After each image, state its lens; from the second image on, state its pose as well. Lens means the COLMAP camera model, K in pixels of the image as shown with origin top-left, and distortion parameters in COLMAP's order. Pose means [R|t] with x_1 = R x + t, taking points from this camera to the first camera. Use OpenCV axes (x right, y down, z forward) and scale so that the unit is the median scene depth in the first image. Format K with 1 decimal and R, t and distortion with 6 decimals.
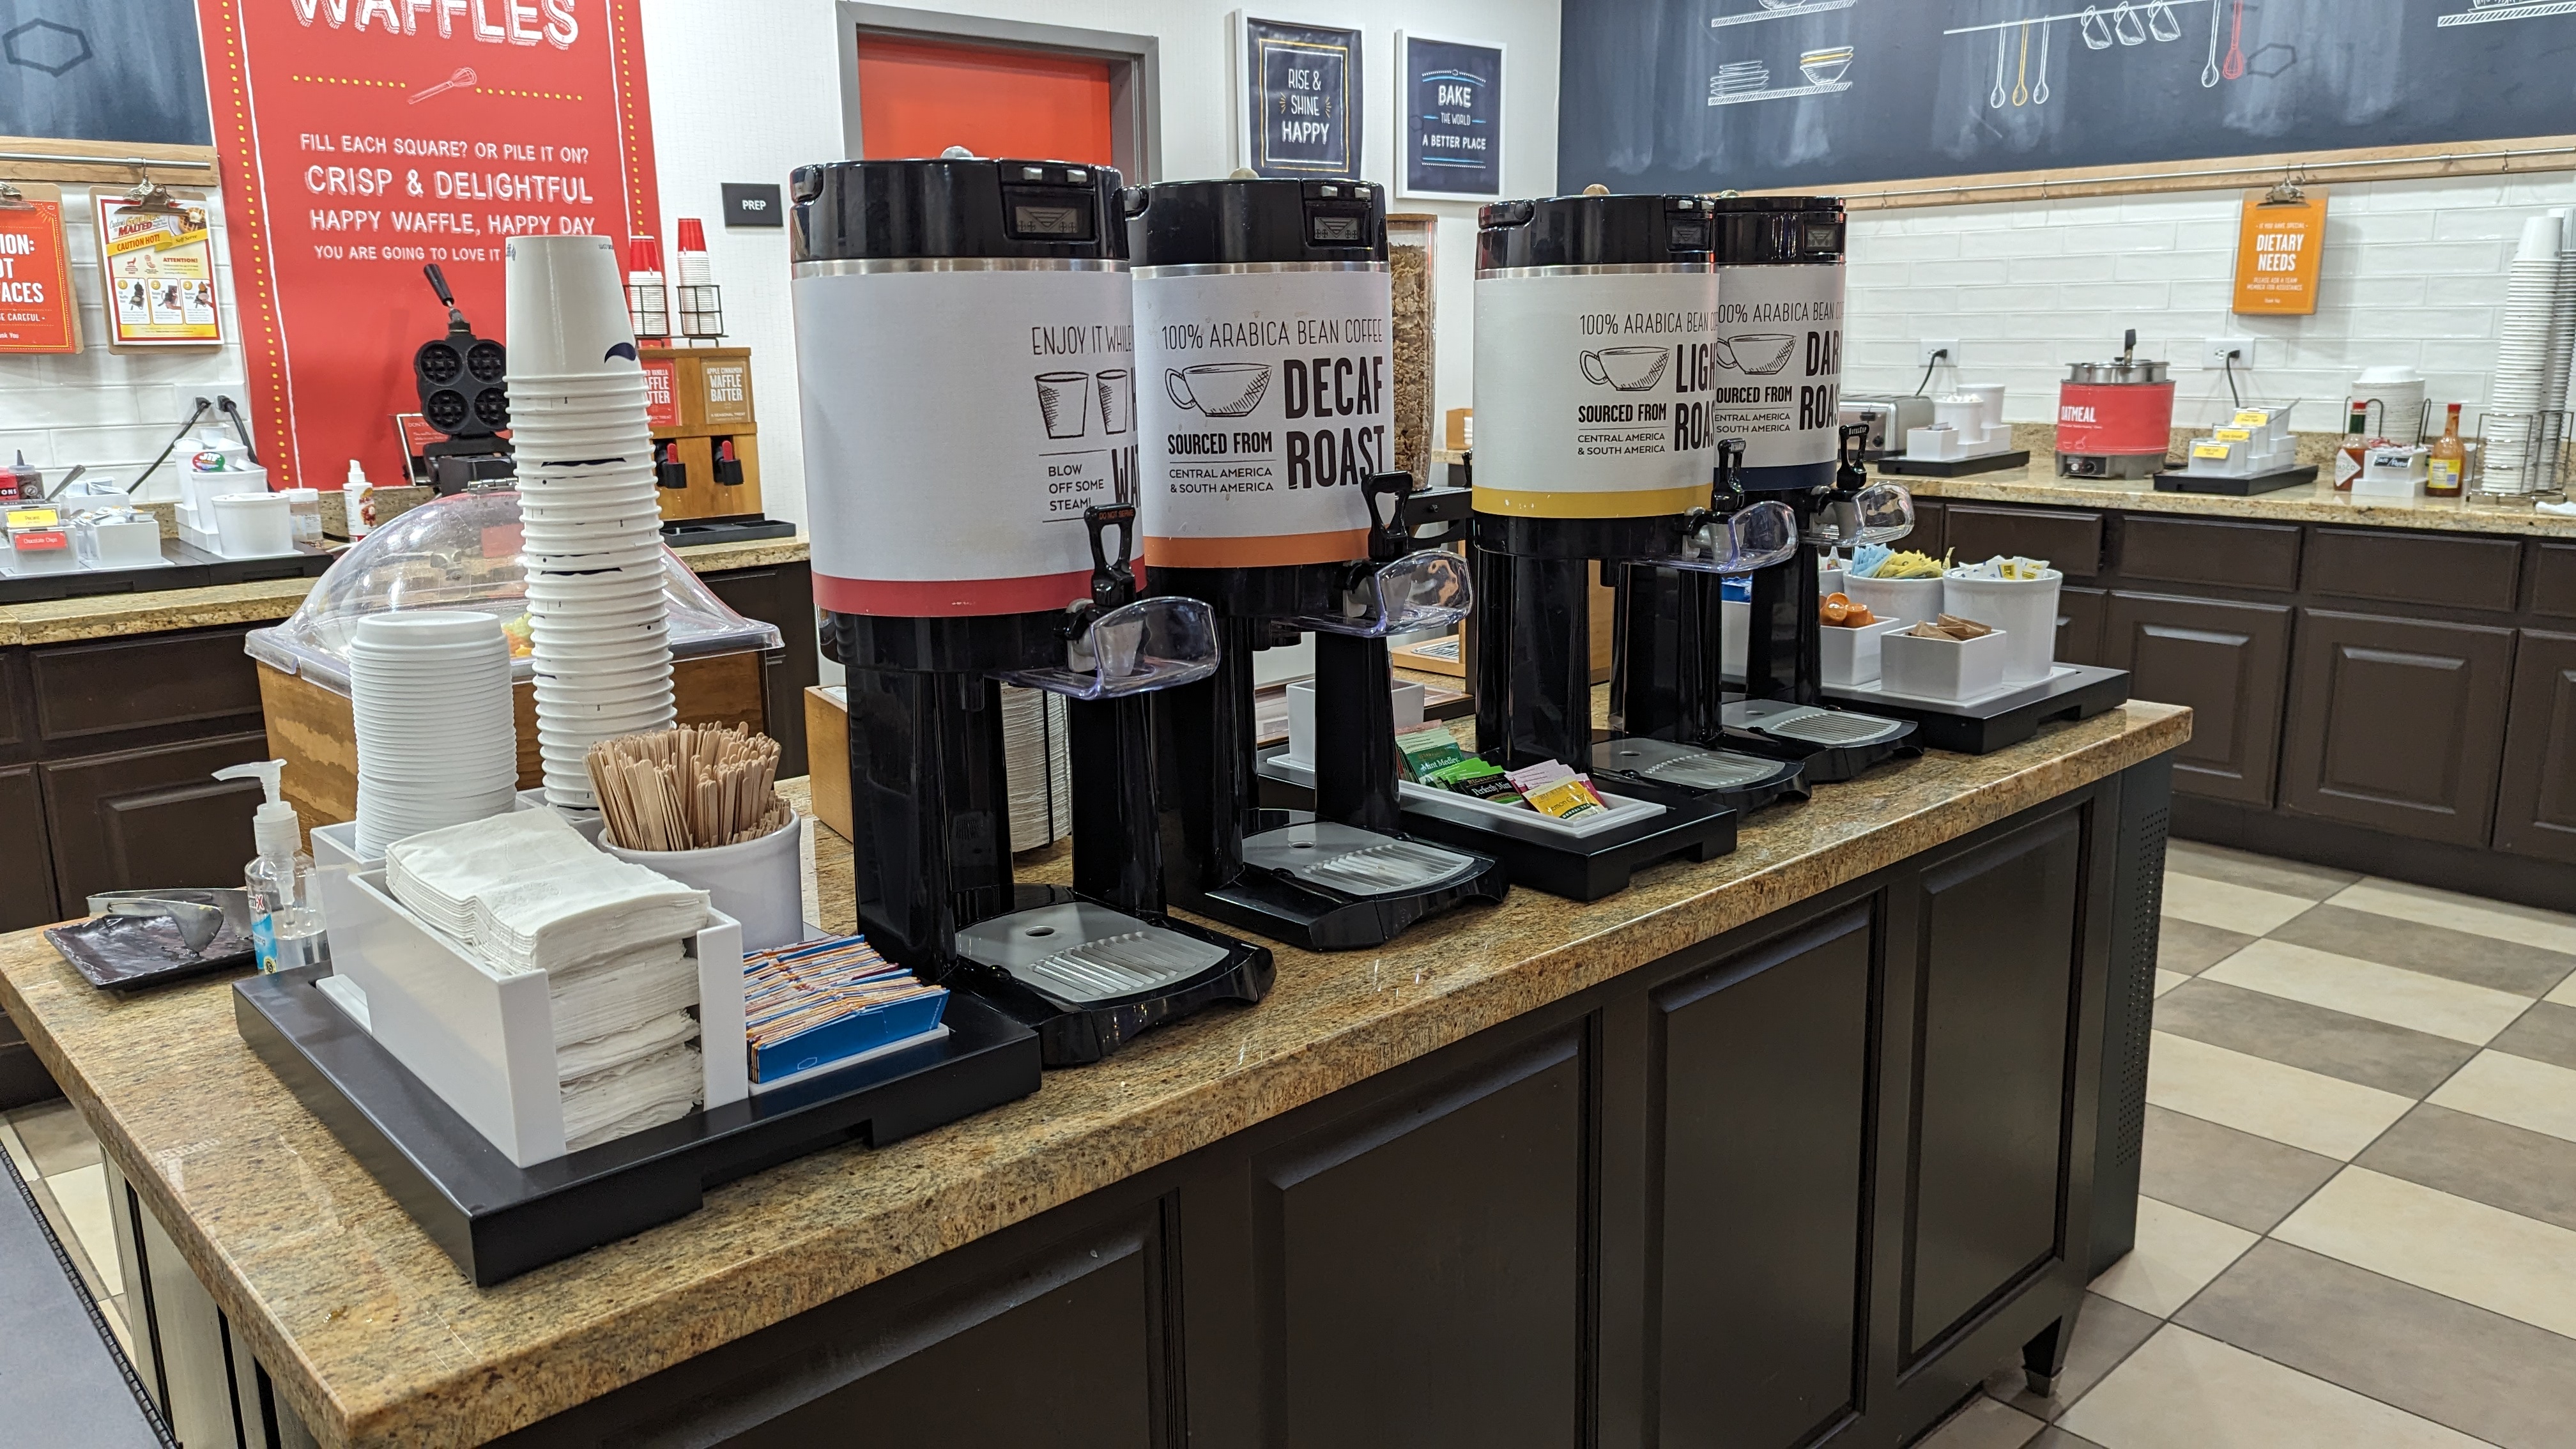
lens RADIAL K [[1825.1, 0, 1291.1], [0, 1825.1, 705.2], [0, 0, 1]] dist [0.061139, -0.055447]
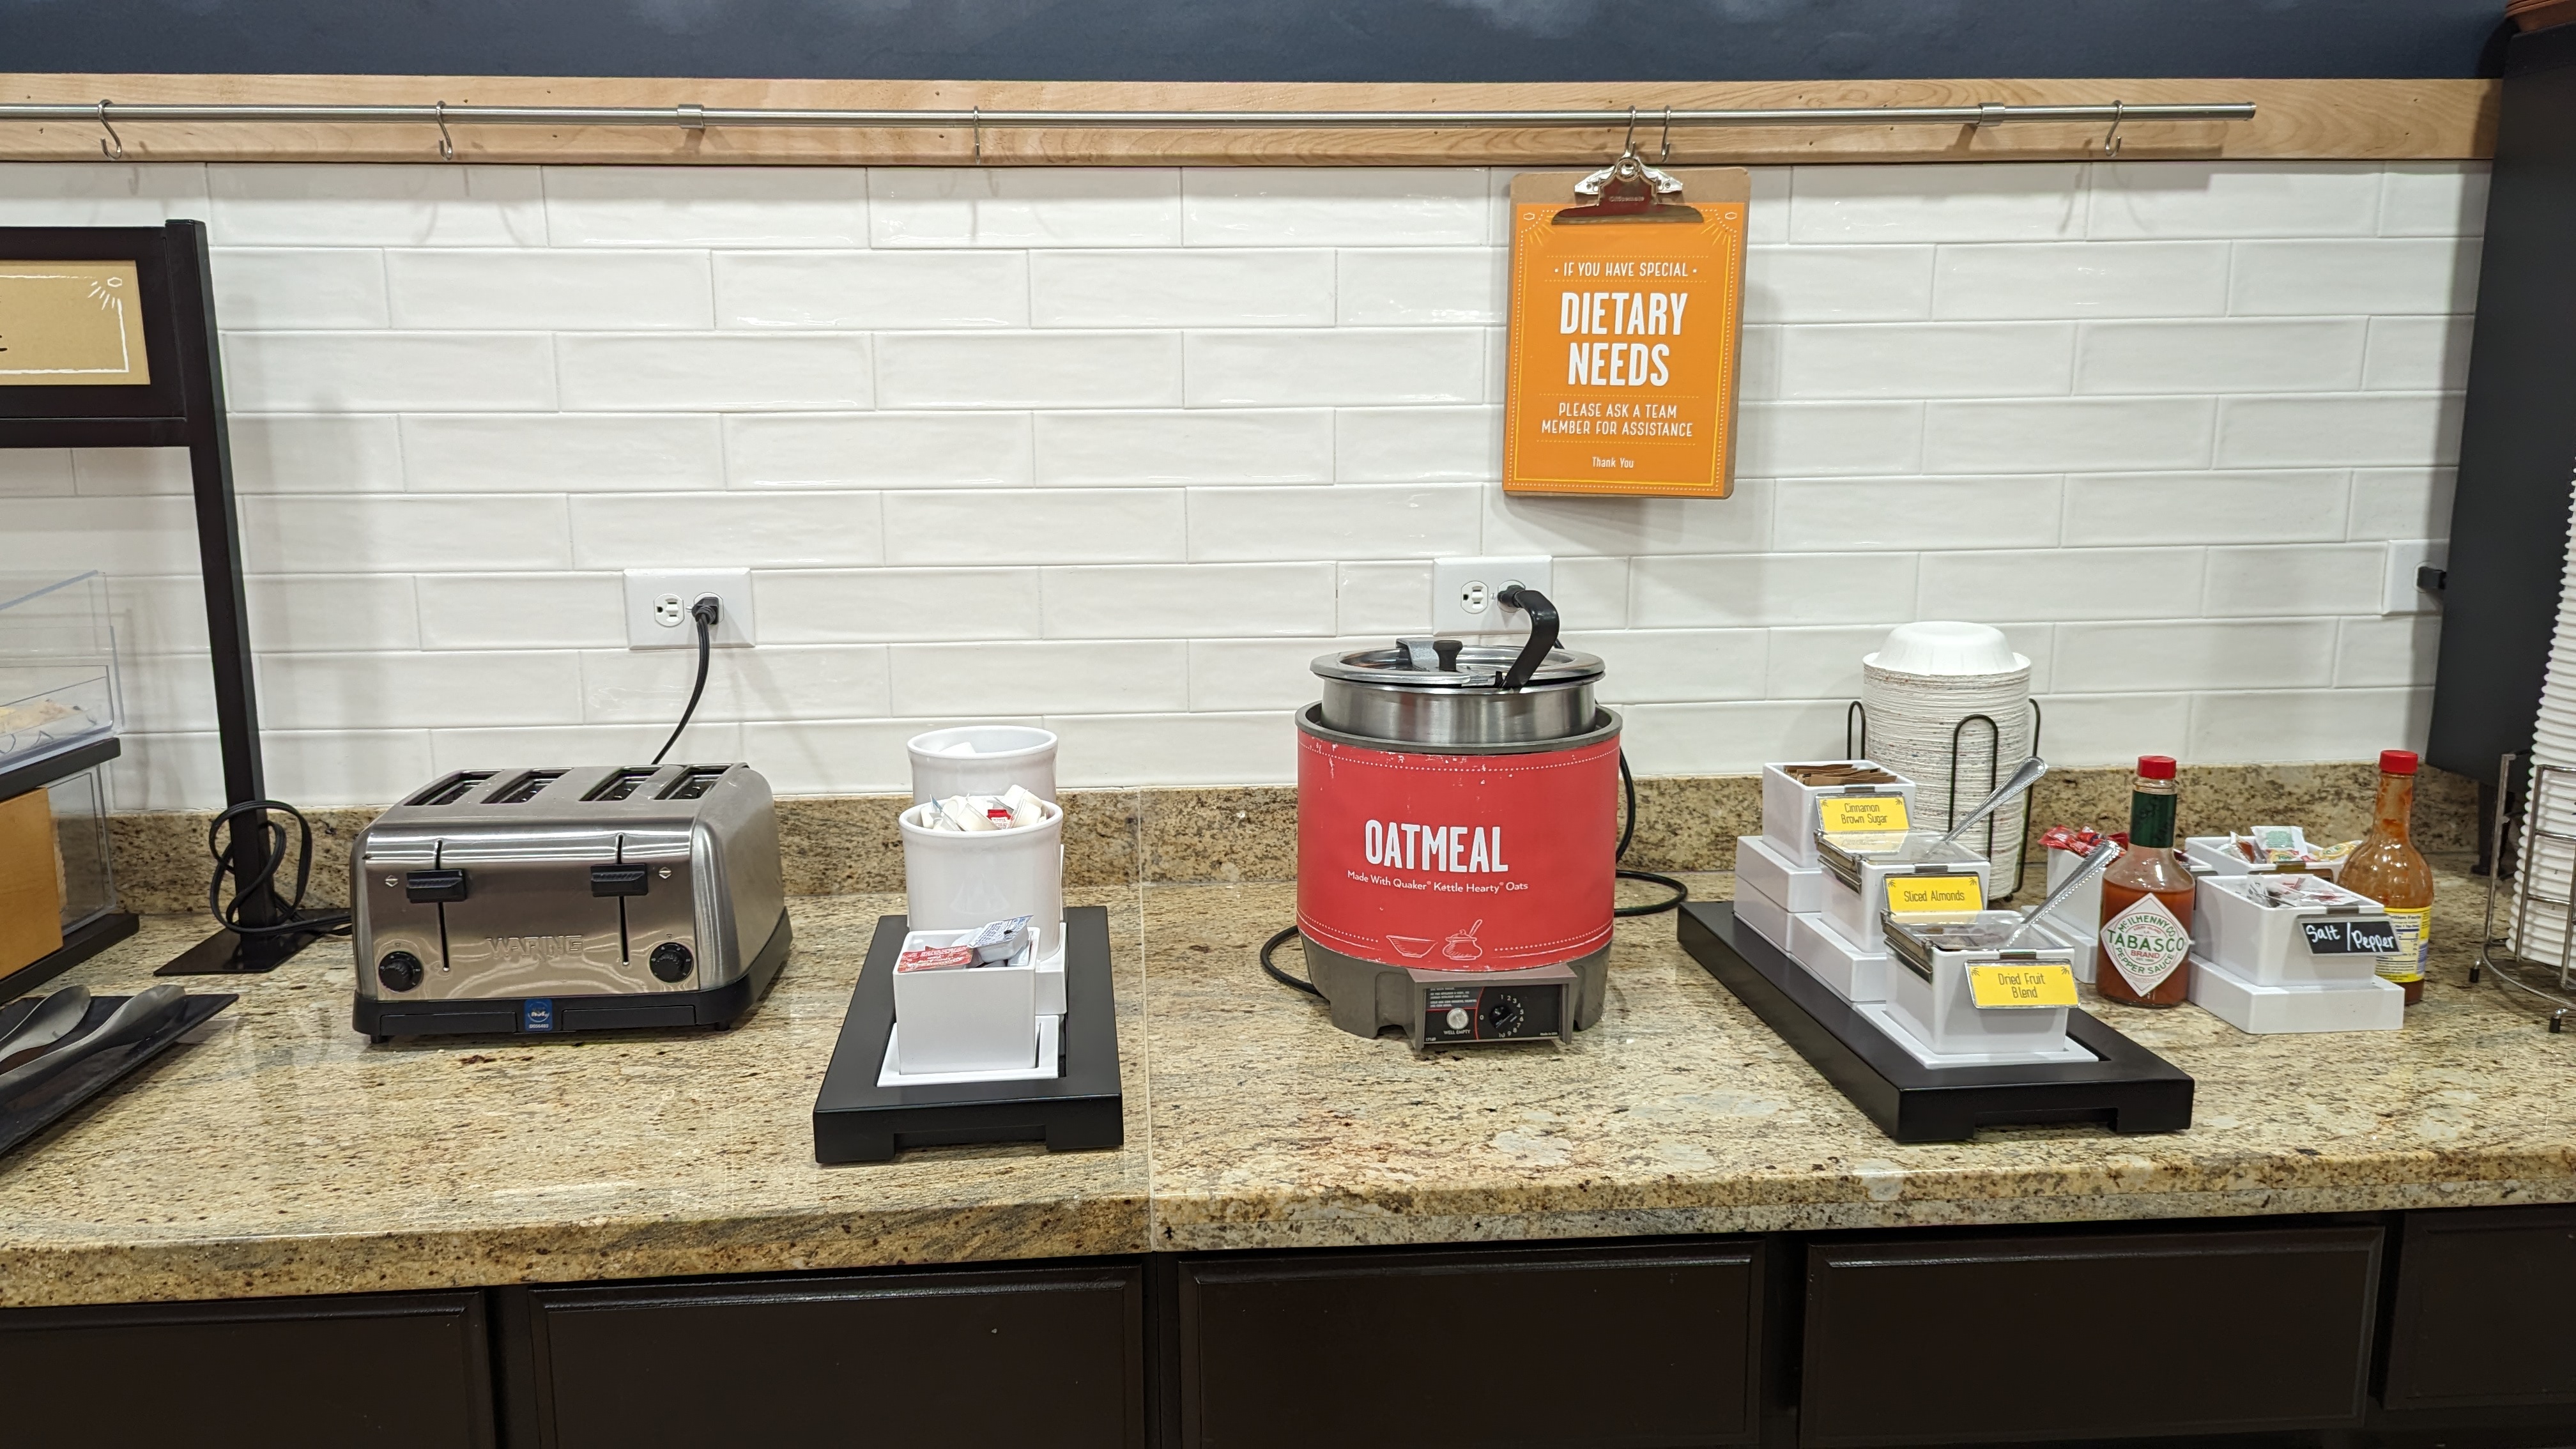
lens RADIAL K [[1825.1, 0, 1230.2], [0, 1825.1, 741.7], [0, 0, 1]] dist [0.061139, -0.055447]
pose [[0.631021, -0.138281, 0.763342, 0.195726], [0.166029, 0.985258, 0.041232, -0.208318], [-0.757790, 0.100718, 0.644678, 0.897973]]
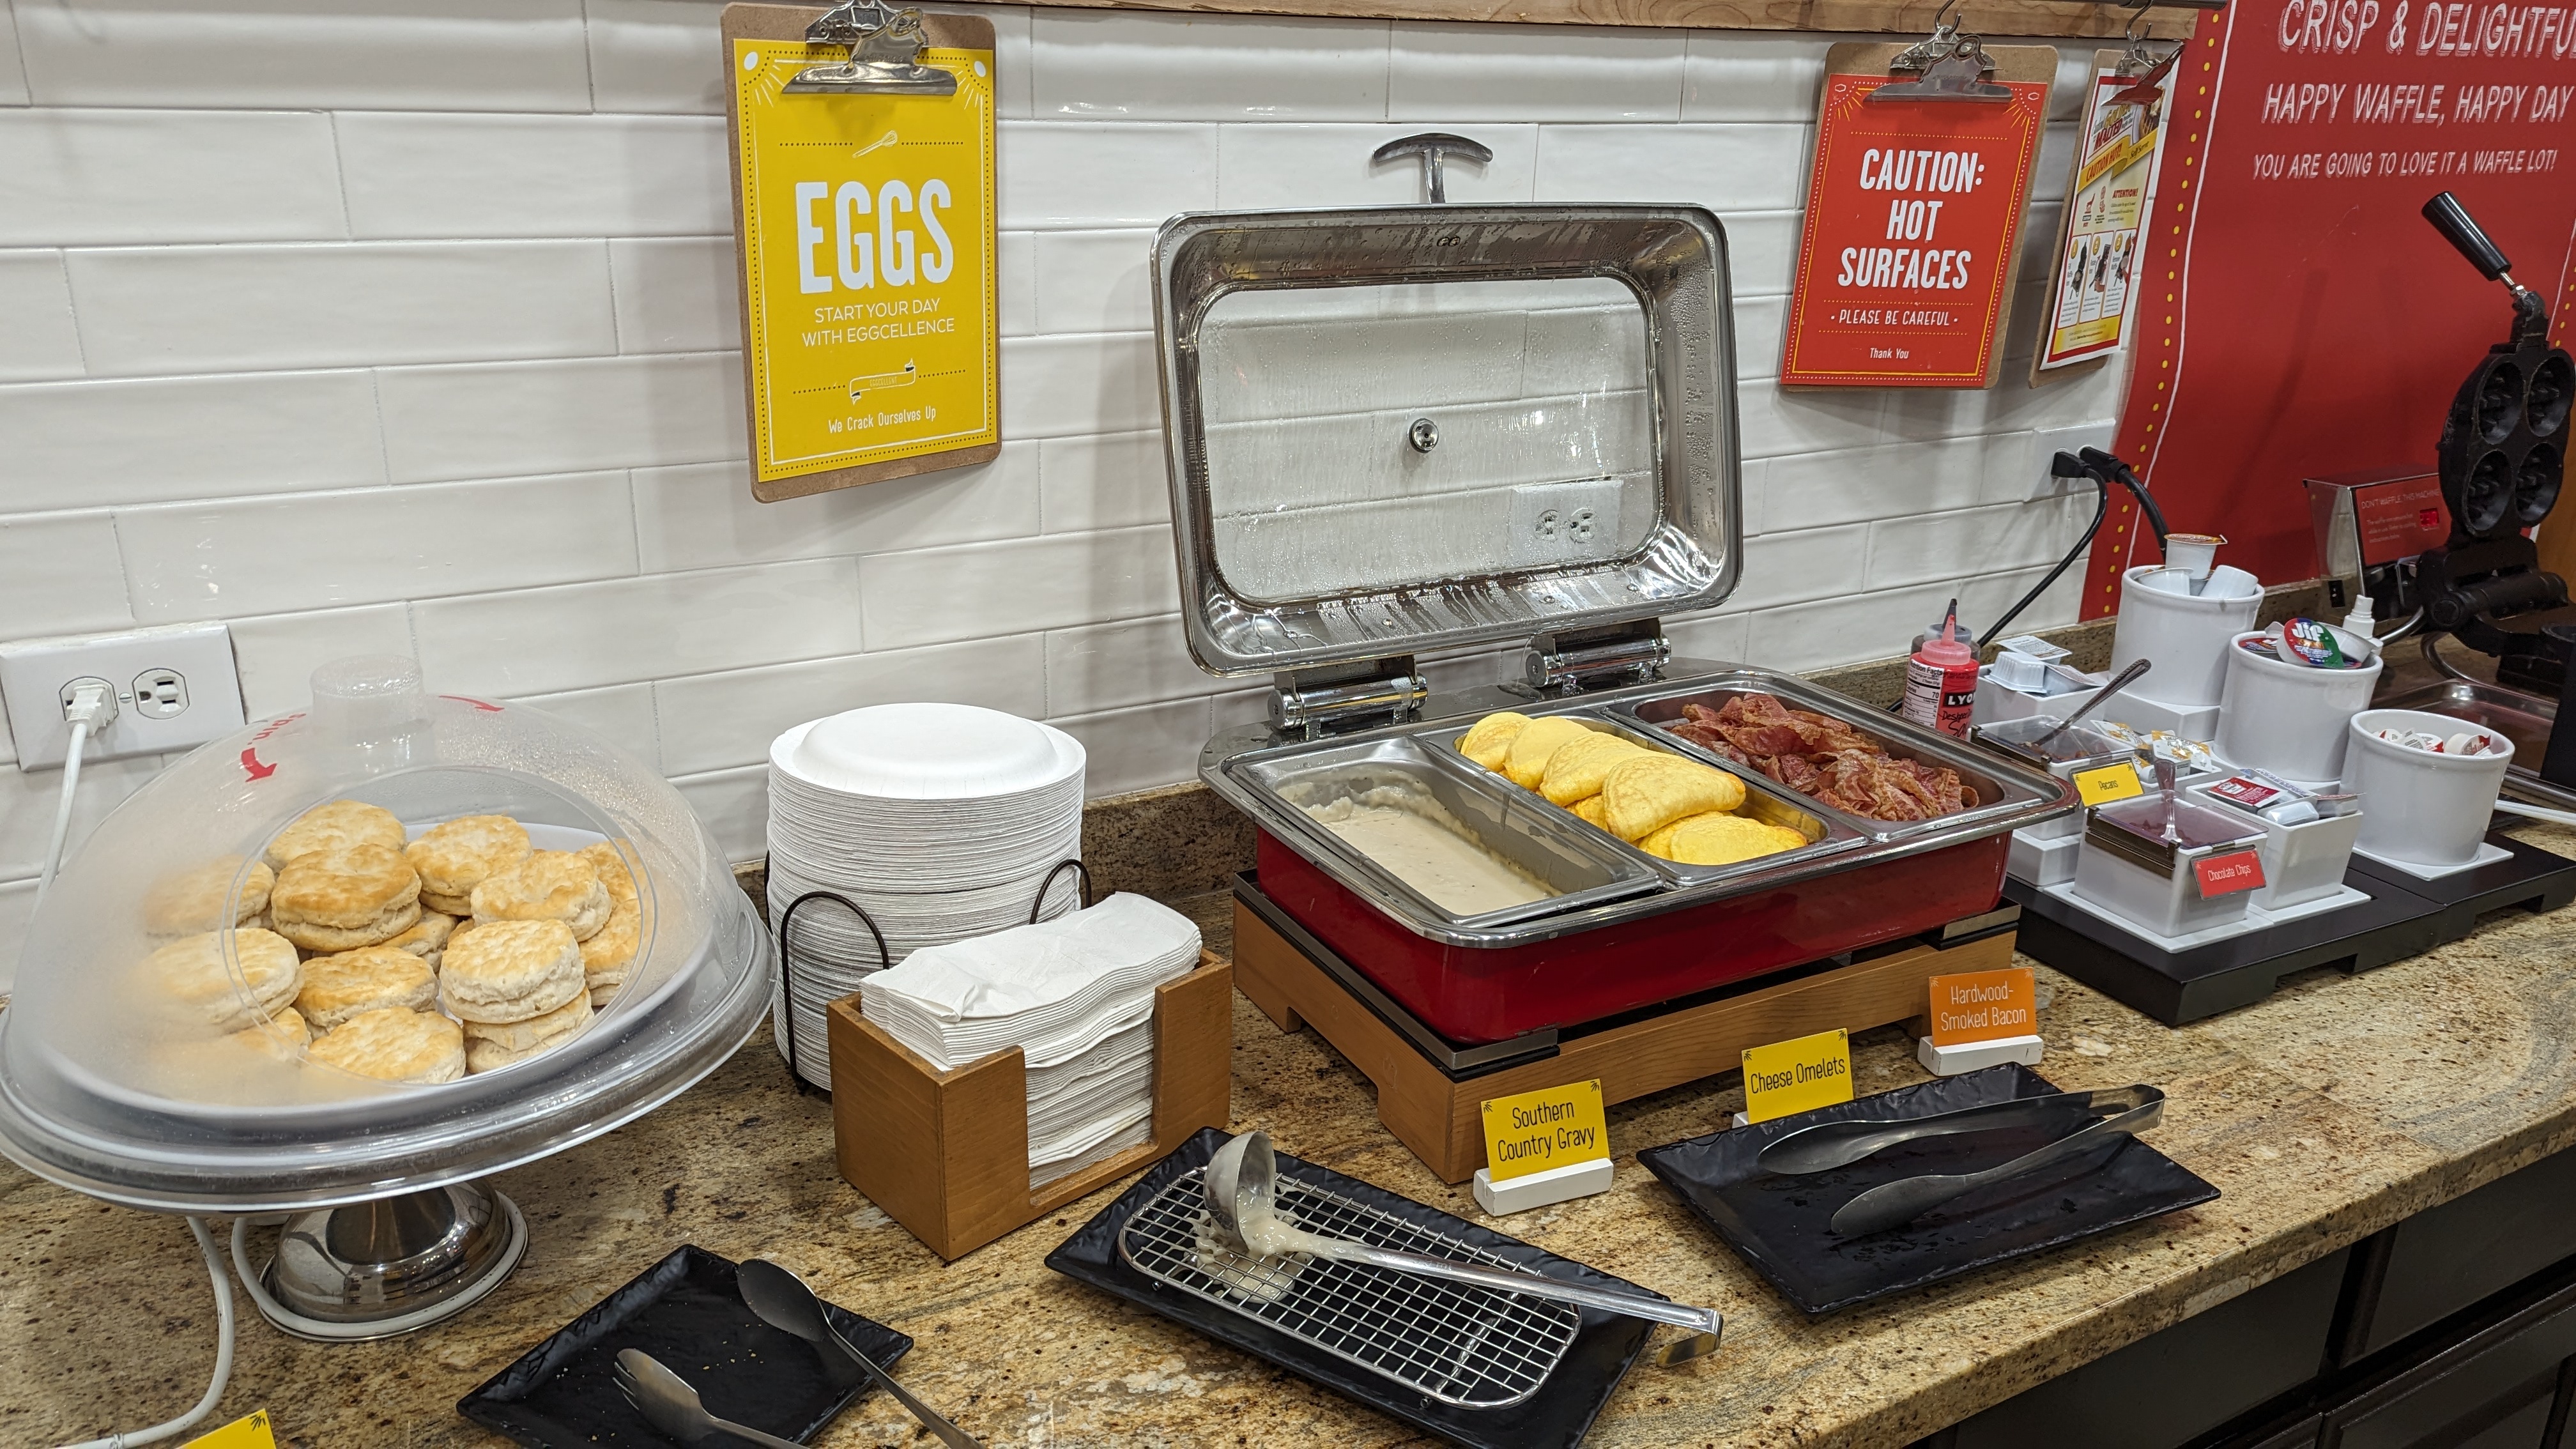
lens RADIAL K [[1825.1, 0, 1280.3], [0, 1825.1, 730.1], [0, 0, 1]] dist [0.061139, -0.055447]
pose [[0.972882, 0.104776, -0.206213, -0.594336], [-0.076775, 0.987254, 0.139407, -0.124190], [0.218191, -0.119794, 0.968526, 0.369336]]
